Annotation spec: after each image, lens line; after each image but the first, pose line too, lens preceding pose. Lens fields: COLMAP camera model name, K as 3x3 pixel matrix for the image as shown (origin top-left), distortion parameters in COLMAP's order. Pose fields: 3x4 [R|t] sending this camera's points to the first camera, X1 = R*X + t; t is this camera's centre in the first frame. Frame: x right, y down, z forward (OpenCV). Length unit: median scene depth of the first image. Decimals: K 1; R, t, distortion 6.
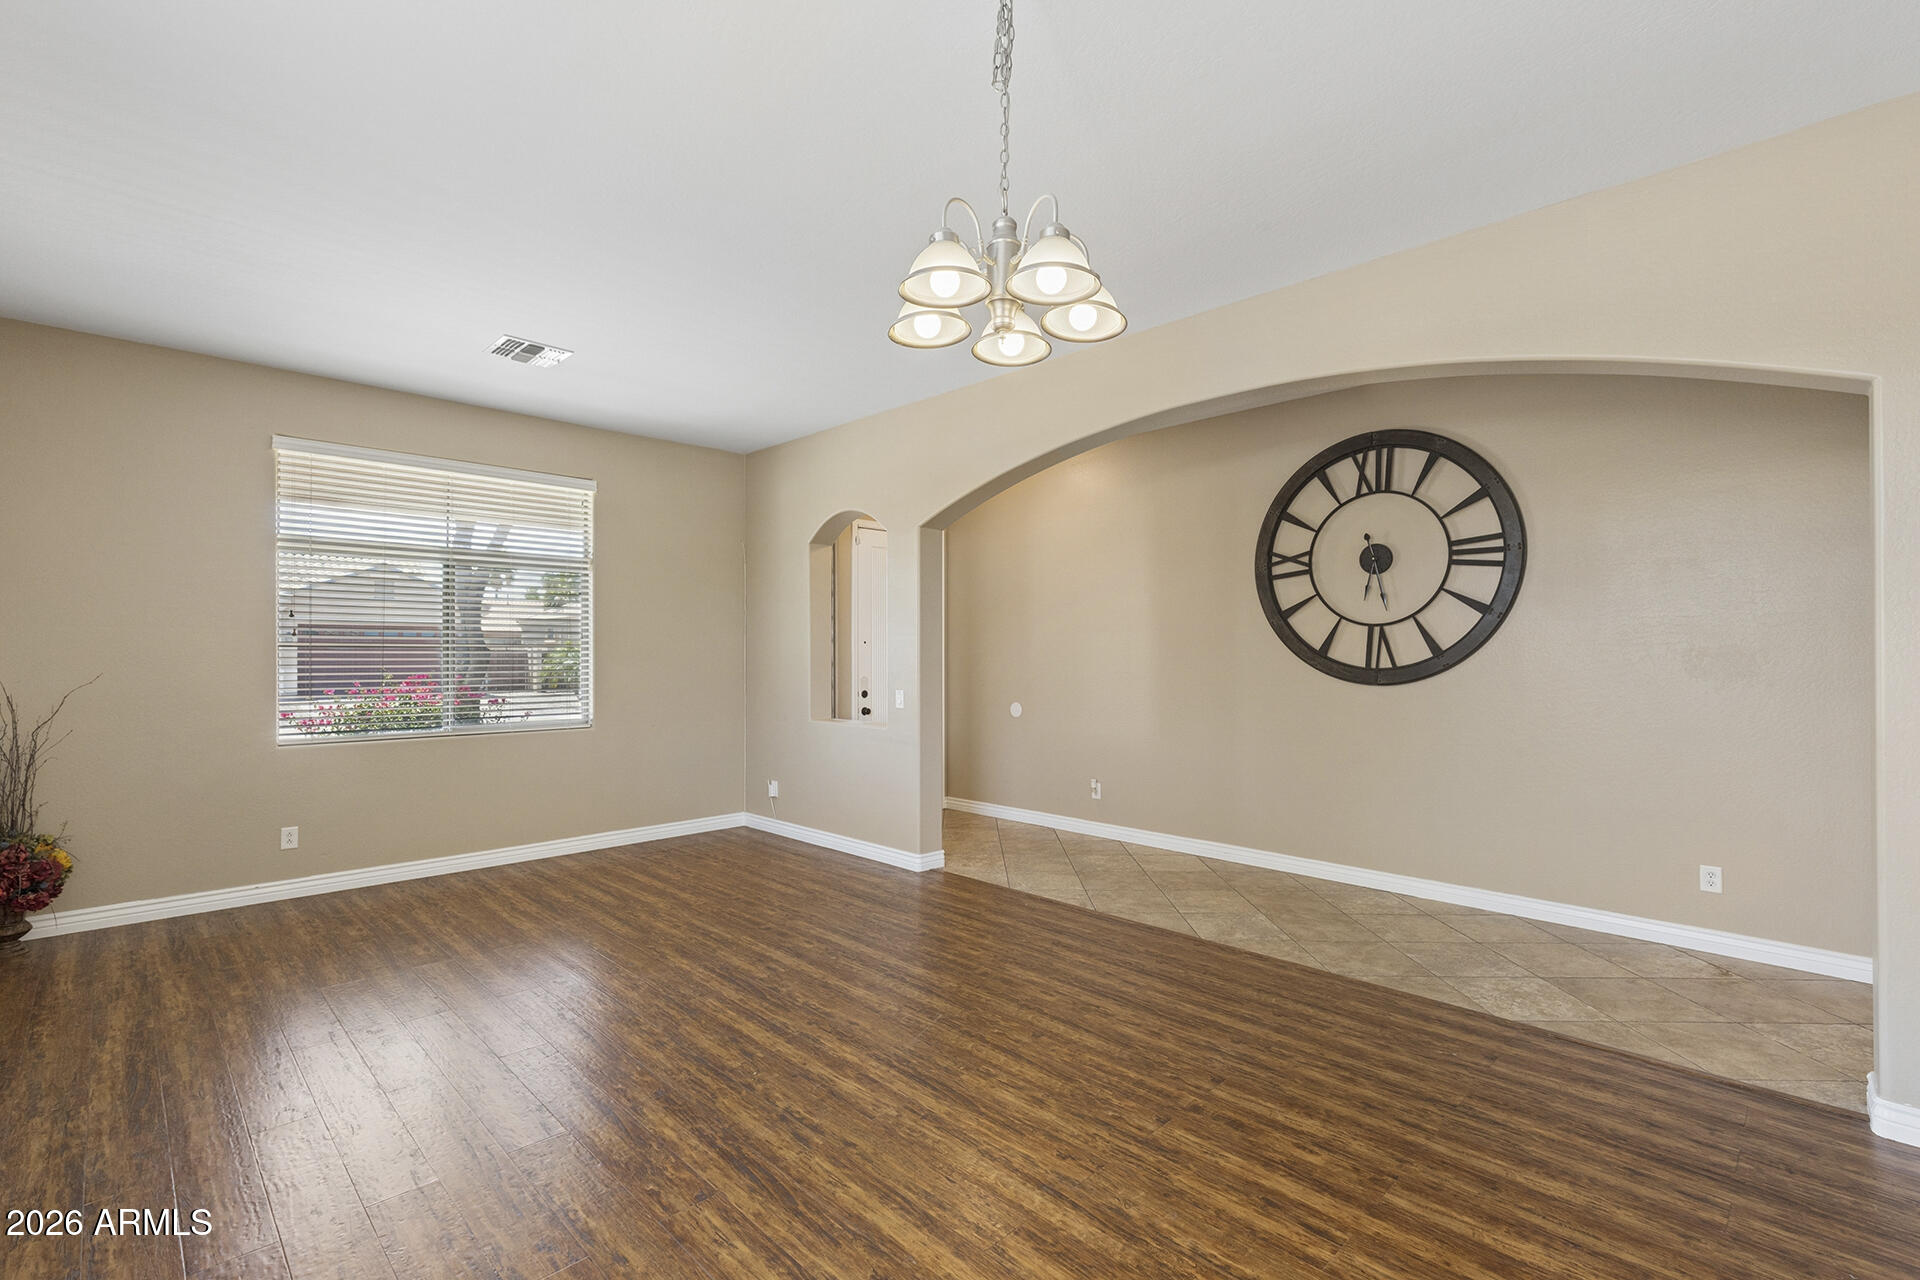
lens RADIAL K [[869.6, 0, 959.9], [0, 869.6, 651.8], [0, 0, 1]] dist [0.008368, -0.000195]
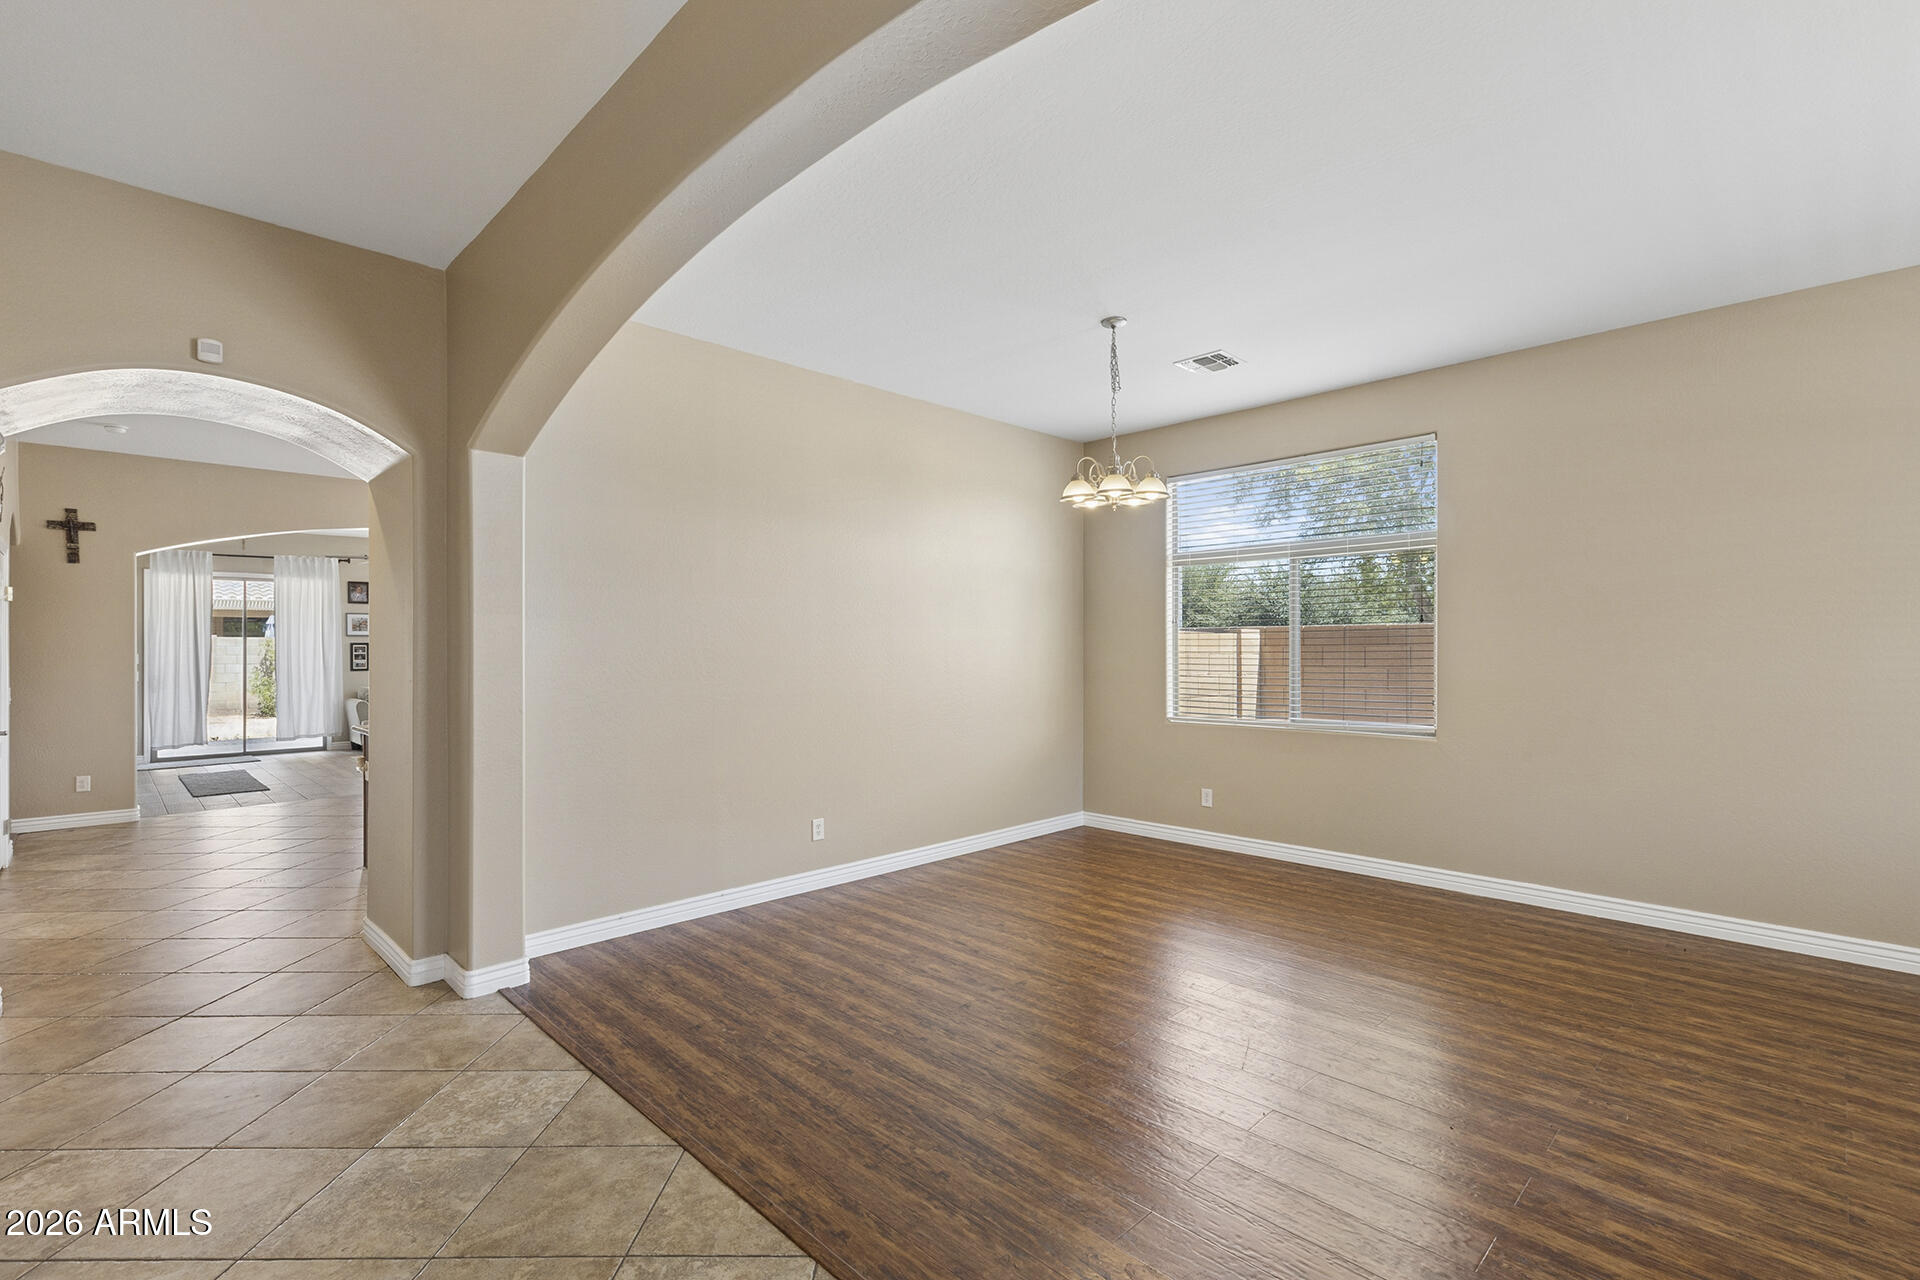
lens RADIAL K [[869.6, 0, 959.9], [0, 869.6, 651.8], [0, 0, 1]] dist [0.008368, -0.000195]
pose [[-0.999993, 0.000801, 0.003717, 0.321278], [0.000811, 0.999996, 0.002715, 0.003809], [-0.003715, 0.002718, -0.999989, 2.360840]]
